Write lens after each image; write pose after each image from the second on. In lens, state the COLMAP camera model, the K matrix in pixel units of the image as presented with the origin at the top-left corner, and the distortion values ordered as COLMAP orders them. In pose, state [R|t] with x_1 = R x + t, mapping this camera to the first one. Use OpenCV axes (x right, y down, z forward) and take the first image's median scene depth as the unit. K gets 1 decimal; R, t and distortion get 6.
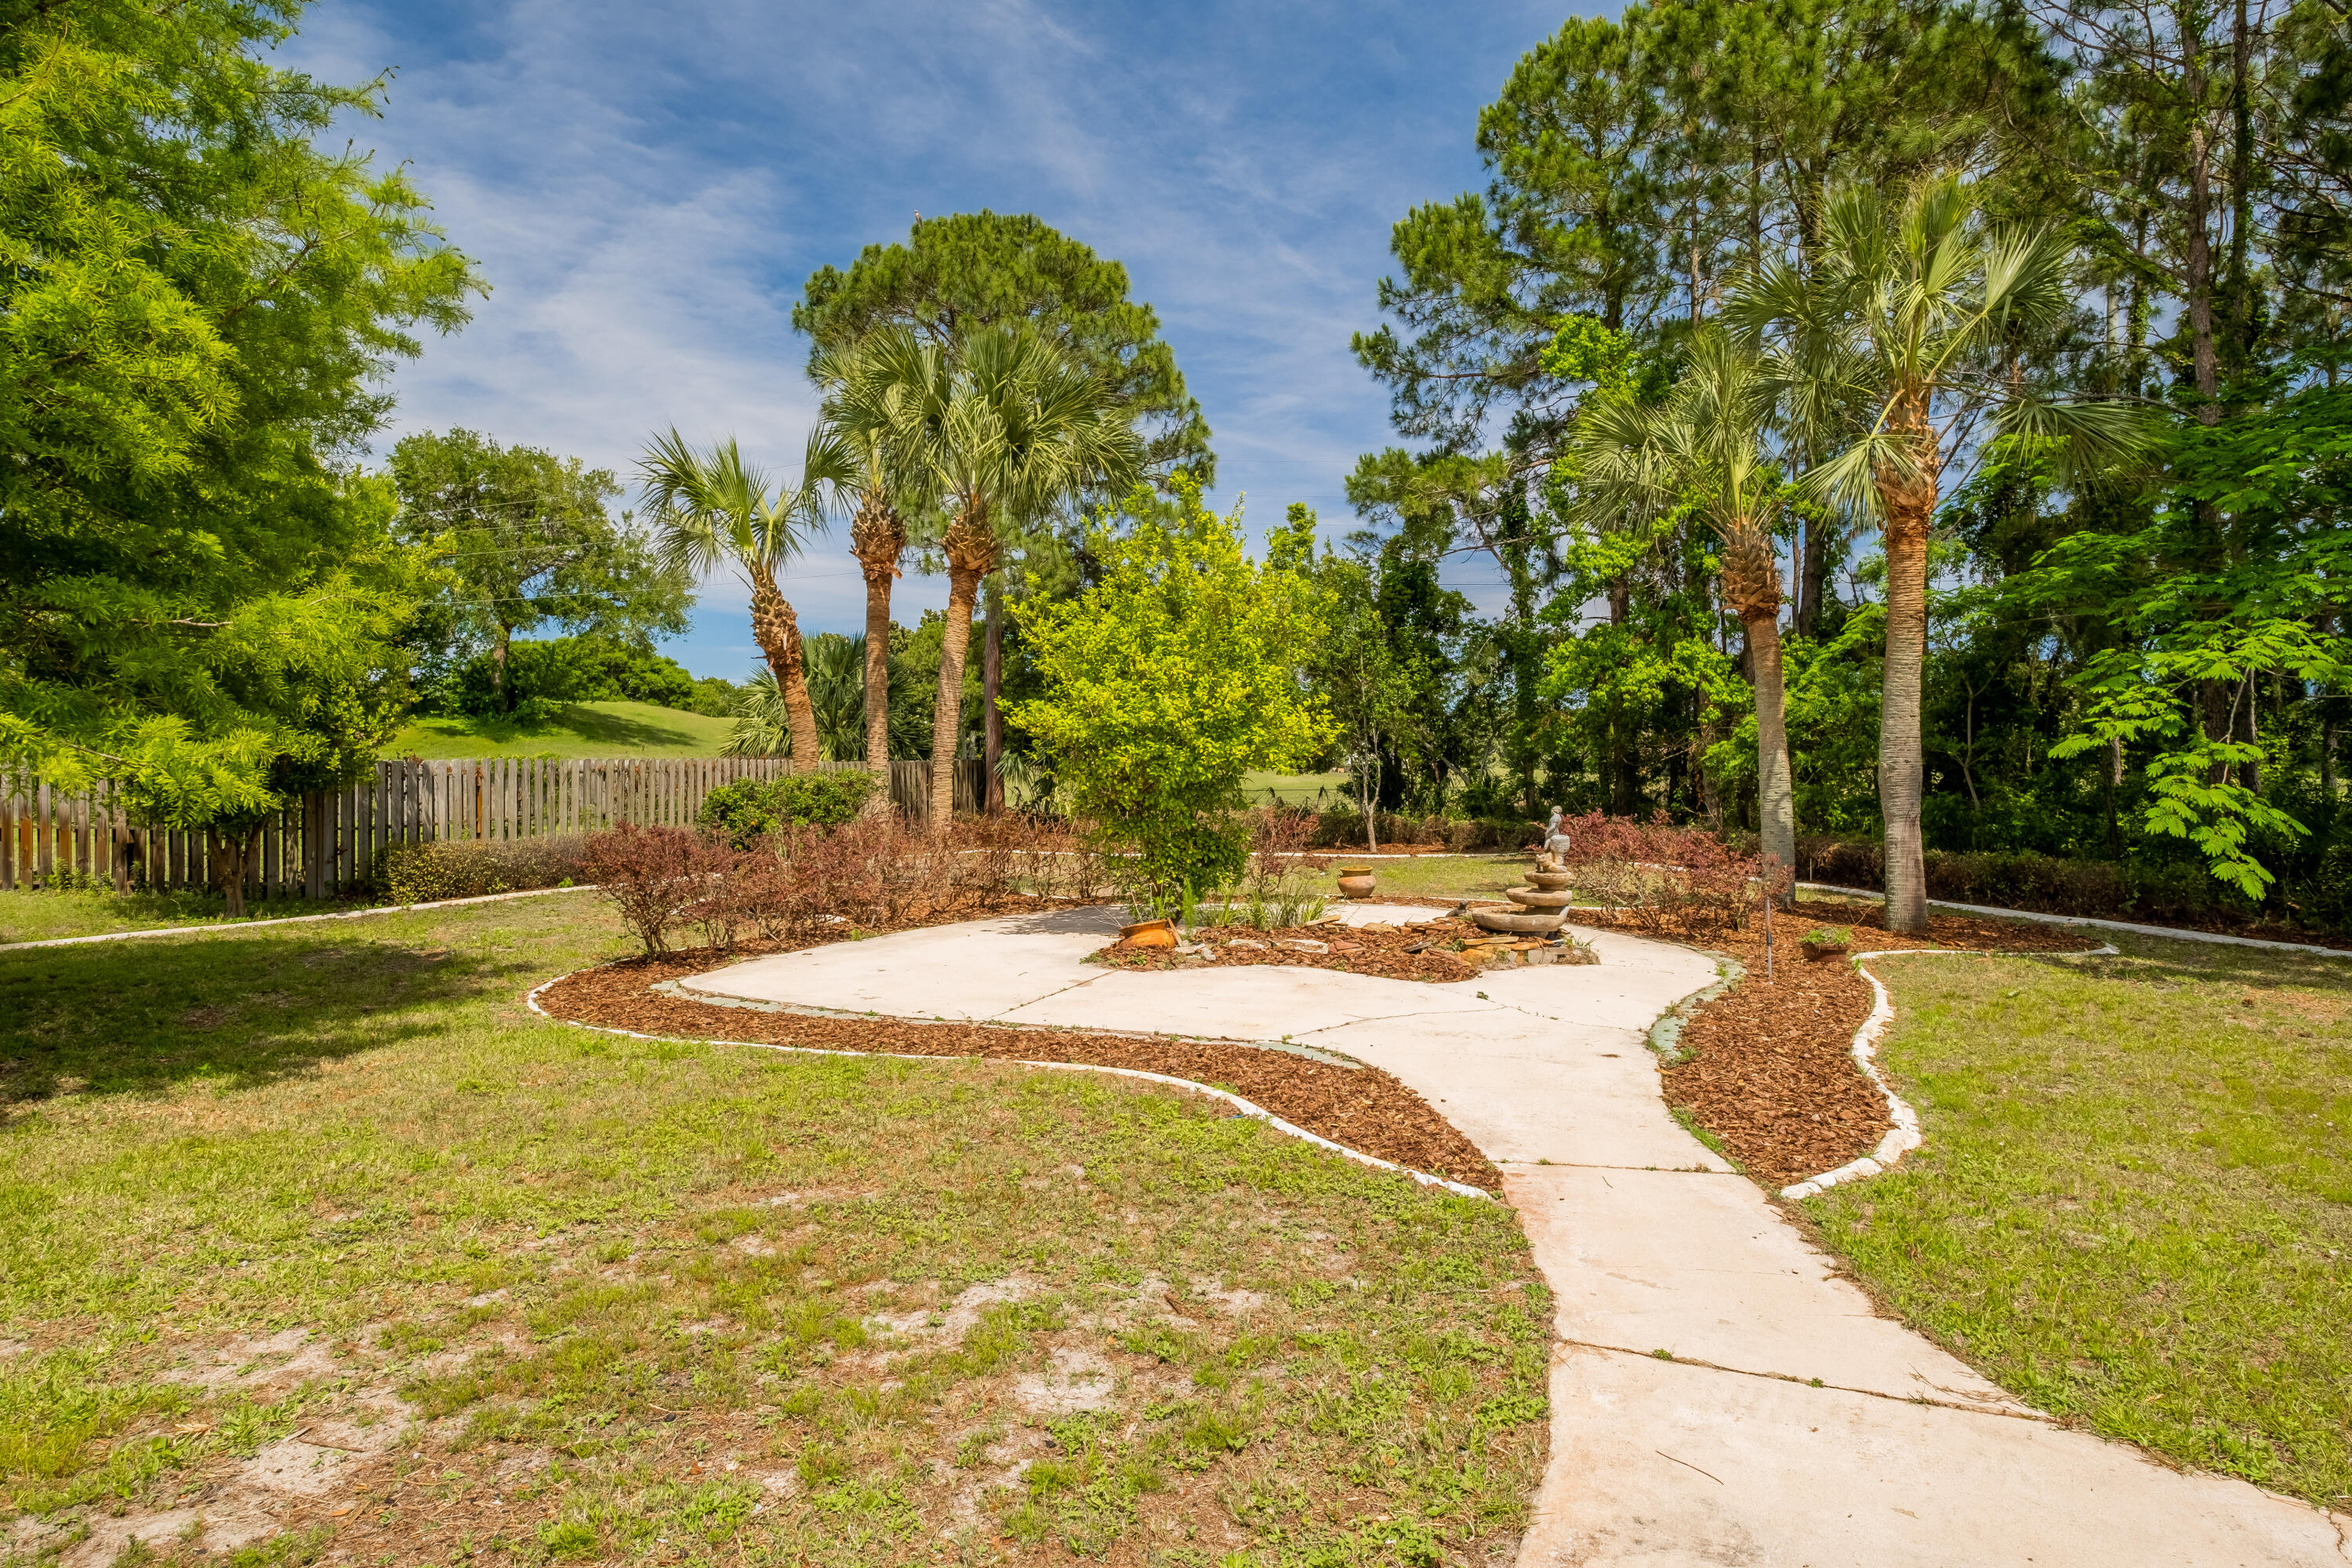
lens RADIAL K [[1313.3, 0, 1176.0], [0, 1313.3, 784.0], [0, 0, 1]] dist [-0.002574, 0.000692]
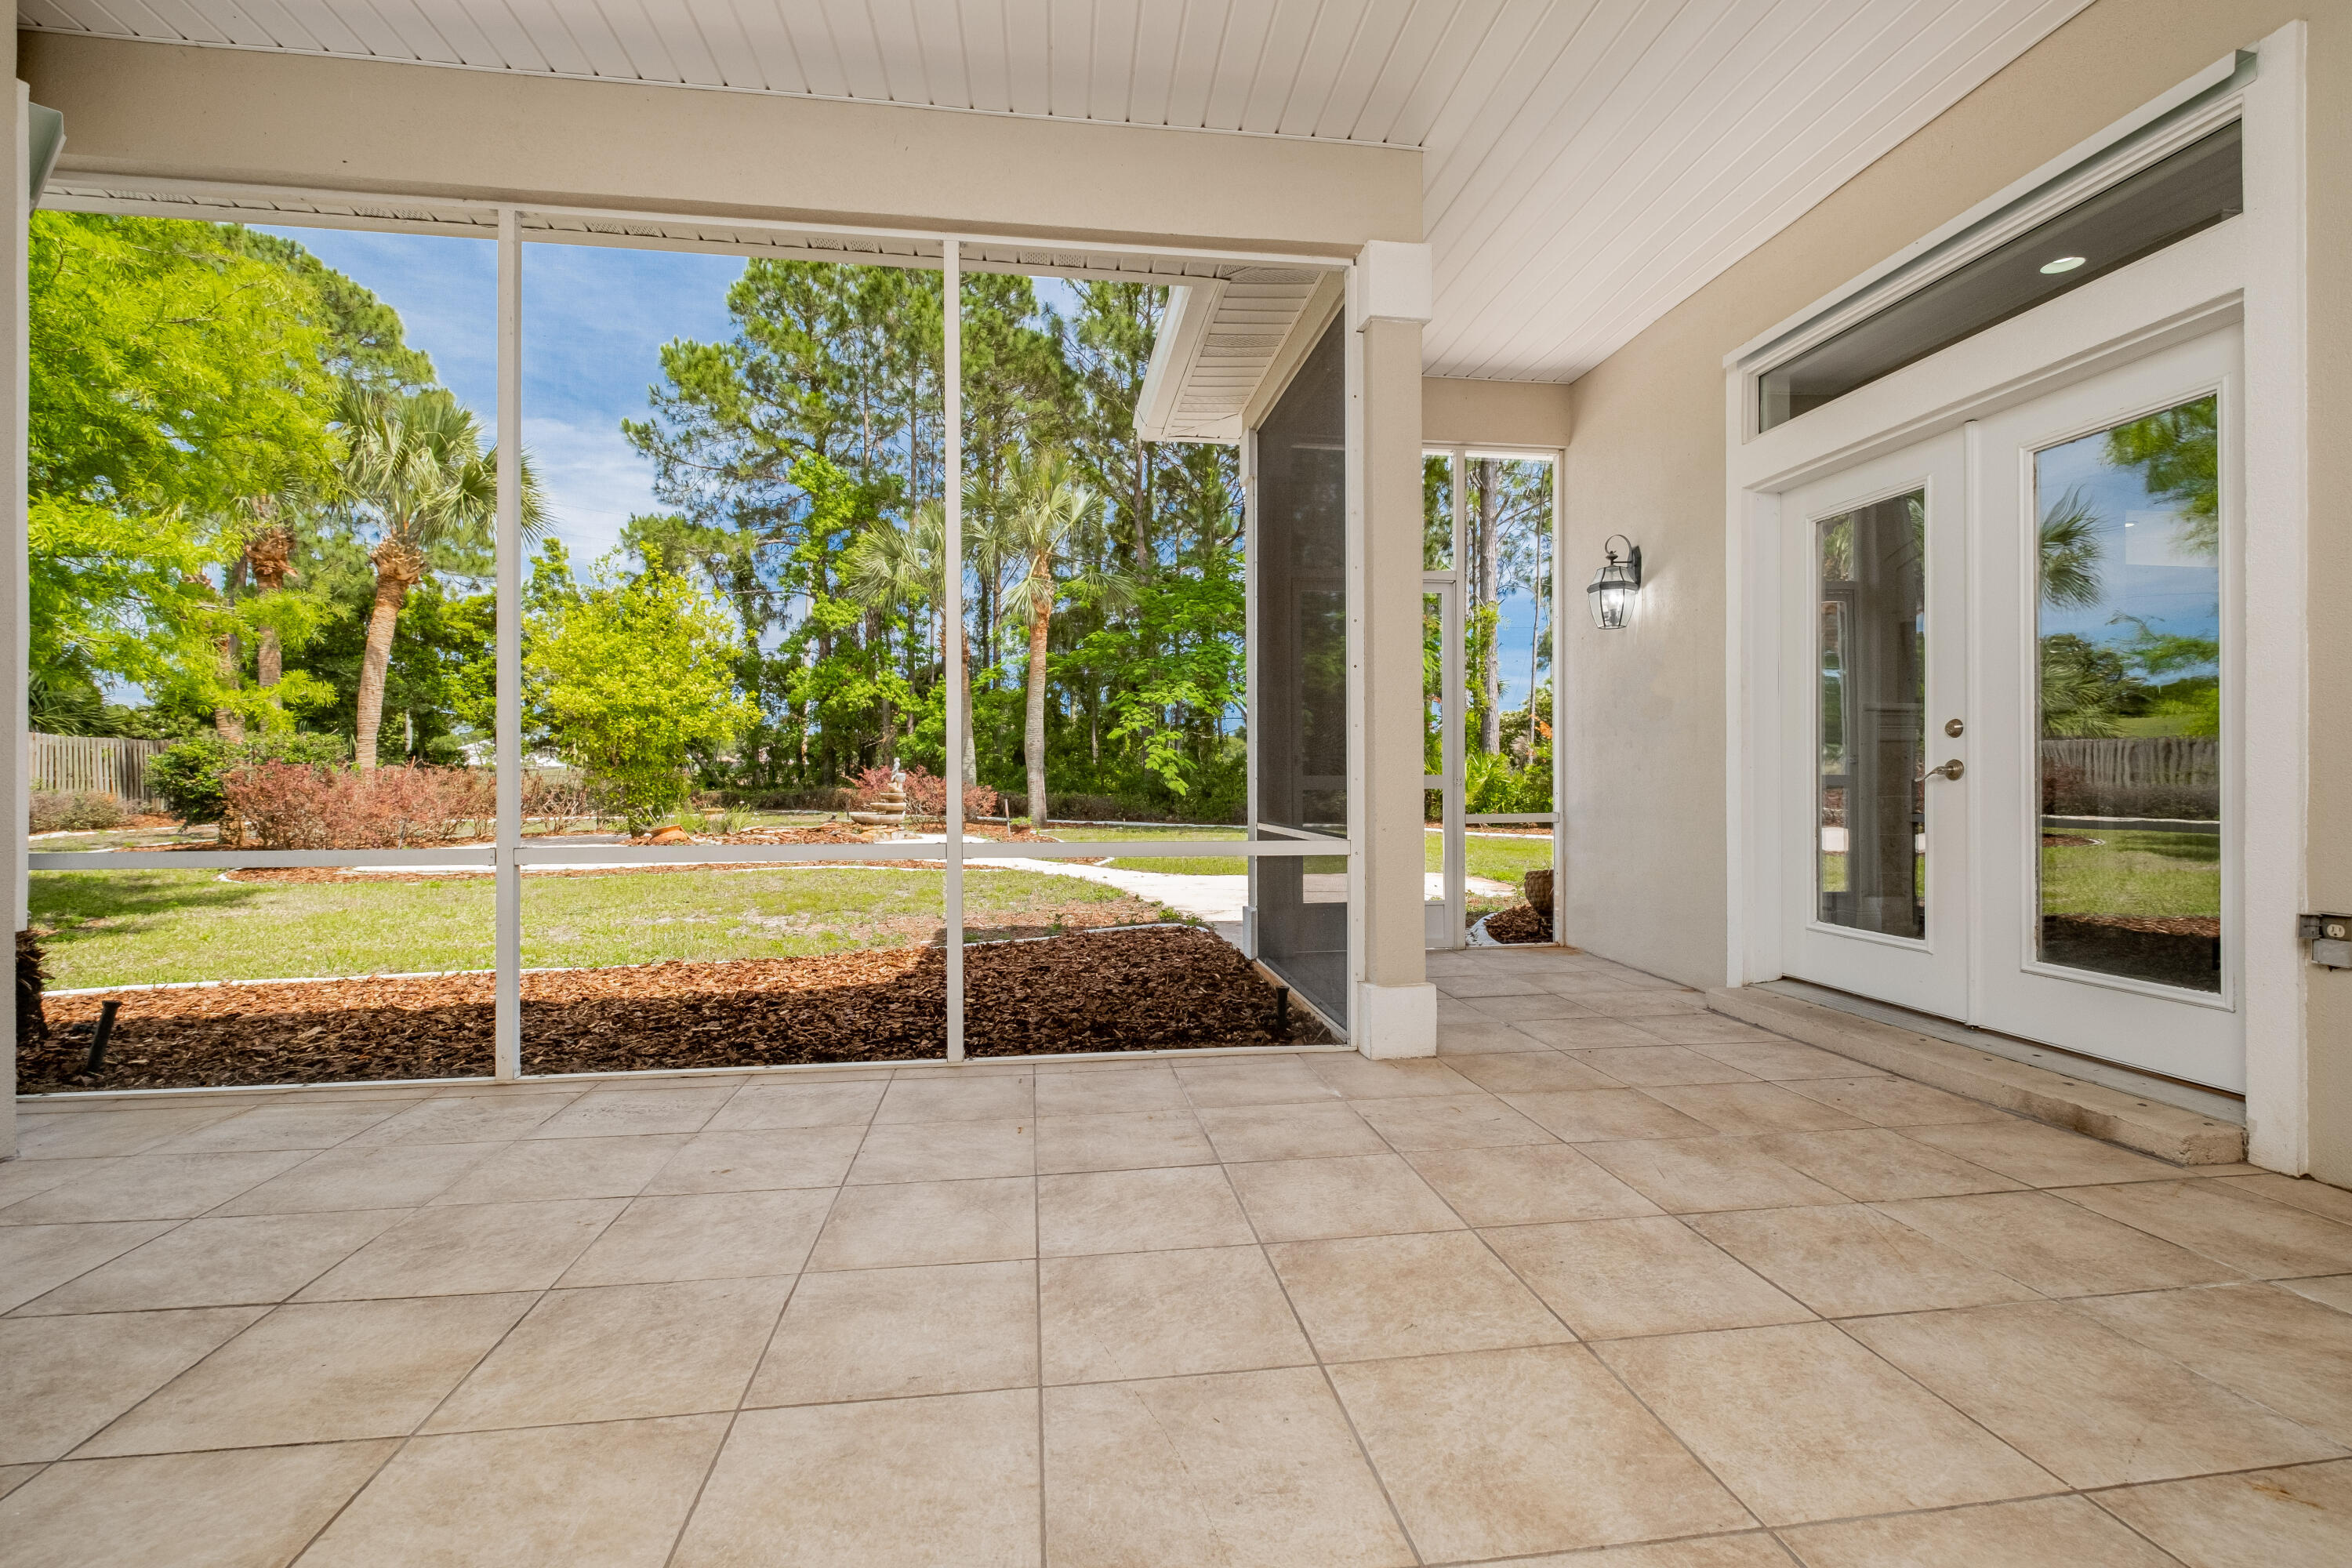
lens RADIAL K [[1038.0, 0, 1187.3], [0, 1038.0, 771.1], [0, 0, 1]] dist [0.000036, -0.001214]
pose [[0.735673, 0.000450, 0.677336, -0.168135], [0.006424, 0.999950, -0.007642, 0.020484], [-0.677306, 0.009974, 0.735634, -0.150049]]
